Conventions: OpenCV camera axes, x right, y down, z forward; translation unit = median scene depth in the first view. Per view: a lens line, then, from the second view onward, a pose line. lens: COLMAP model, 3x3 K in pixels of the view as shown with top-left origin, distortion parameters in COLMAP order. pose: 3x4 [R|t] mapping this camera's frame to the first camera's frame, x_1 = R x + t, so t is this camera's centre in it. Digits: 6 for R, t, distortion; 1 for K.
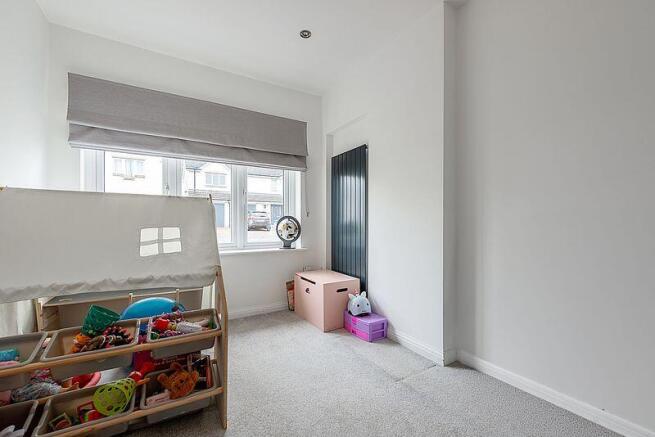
lens RADIAL K [[266.0, 0, 328.8], [0, 266.0, 220.4], [0, 0, 1]] dist [-0.008207, -0.000075]
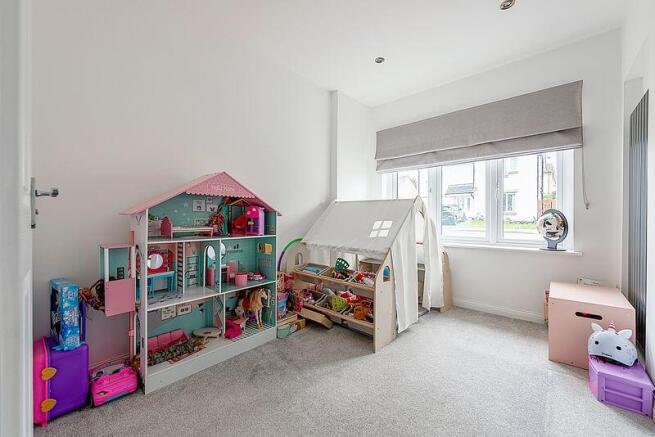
lens RADIAL K [[266.0, 0, 329.9], [0, 266.0, 217.4], [0, 0, 1]] dist [-0.008207, -0.000075]
pose [[0.290622, -0.003299, -0.956832, 0.486334], [0.005169, 0.999985, -0.001878, 0.005994], [0.956824, -0.004400, 0.290635, 0.155429]]
